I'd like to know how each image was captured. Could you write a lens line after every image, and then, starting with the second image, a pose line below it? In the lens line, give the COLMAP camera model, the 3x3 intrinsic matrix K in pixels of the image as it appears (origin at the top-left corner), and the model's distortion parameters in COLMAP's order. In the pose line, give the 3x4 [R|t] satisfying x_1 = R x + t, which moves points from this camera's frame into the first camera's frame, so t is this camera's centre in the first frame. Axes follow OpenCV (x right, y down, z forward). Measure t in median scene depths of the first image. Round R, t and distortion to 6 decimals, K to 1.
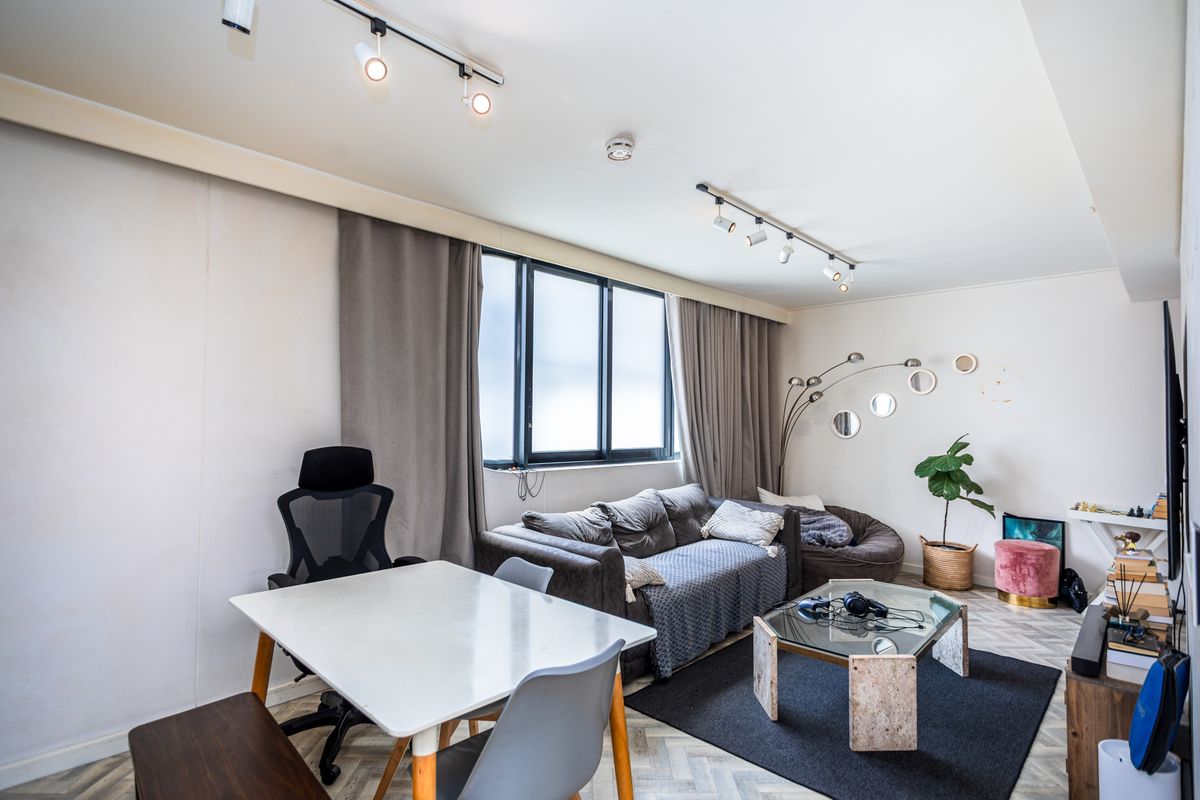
lens RADIAL K [[611.1, 0, 593.3], [0, 611.1, 406.5], [0, 0, 1]] dist [0.021881, 0.001557]
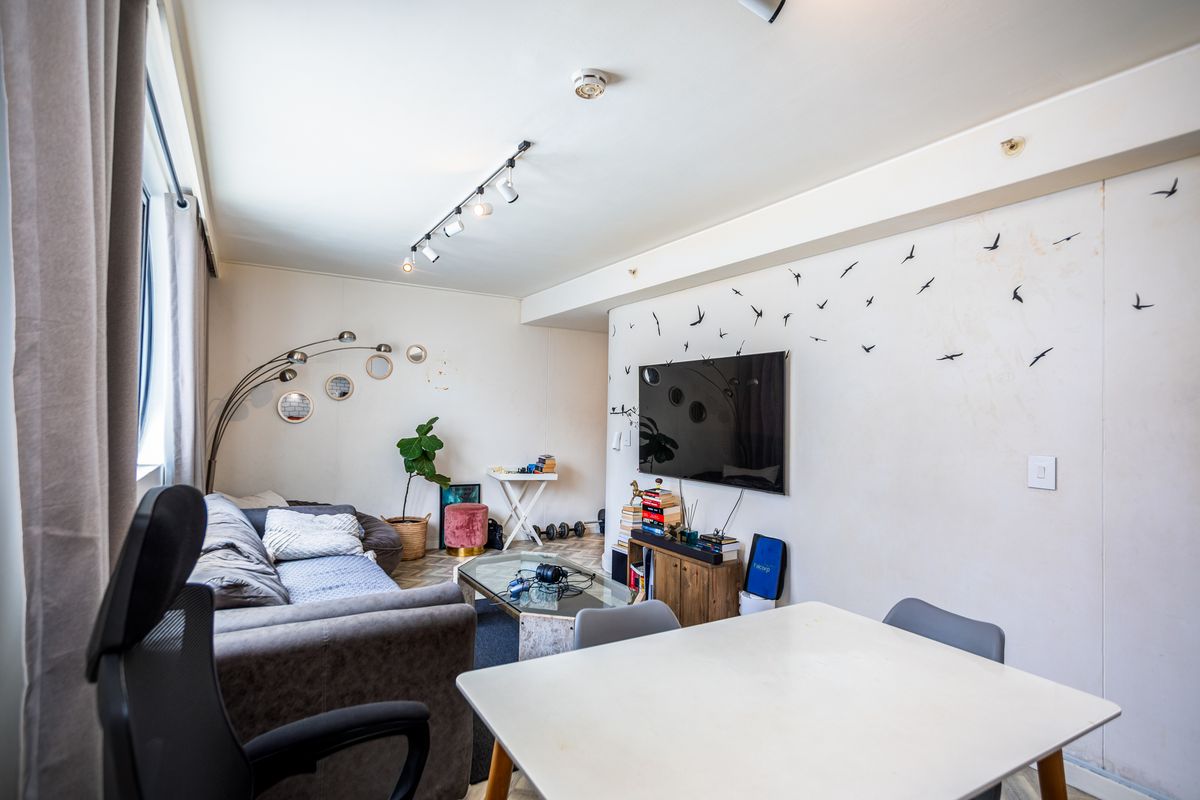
lens RADIAL K [[611.1, 0, 598.9], [0, 611.1, 393.3], [0, 0, 1]] dist [0.021881, 0.001557]
pose [[0.247185, 0.027268, 0.968585, -0.456739], [-0.039069, 0.999072, -0.018155, 0.010549], [-0.968180, -0.033354, 0.248020, 0.478438]]
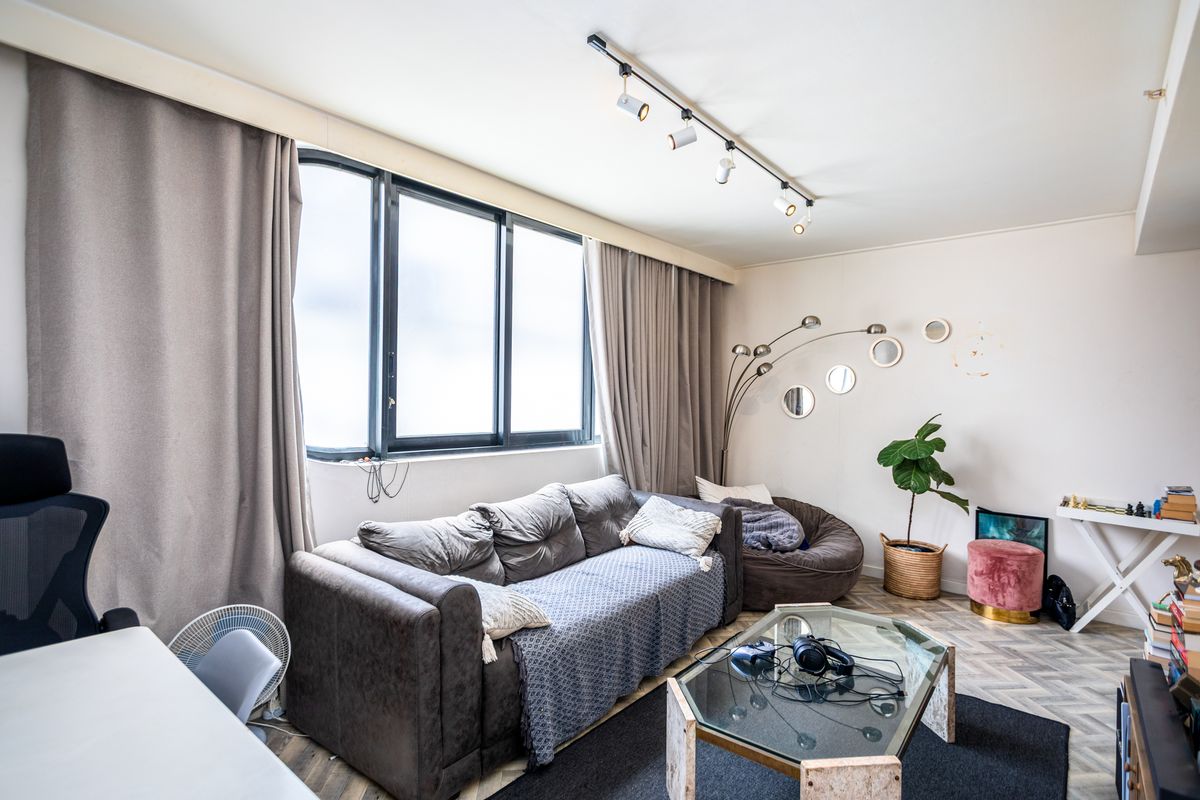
lens RADIAL K [[611.1, 0, 602.4], [0, 611.1, 399.8], [0, 0, 1]] dist [0.021881, 0.001557]
pose [[0.996484, 0.005200, 0.083622, 0.092539], [-0.007385, 0.999639, 0.025838, 0.007766], [-0.083457, -0.026365, 0.996163, 0.233010]]
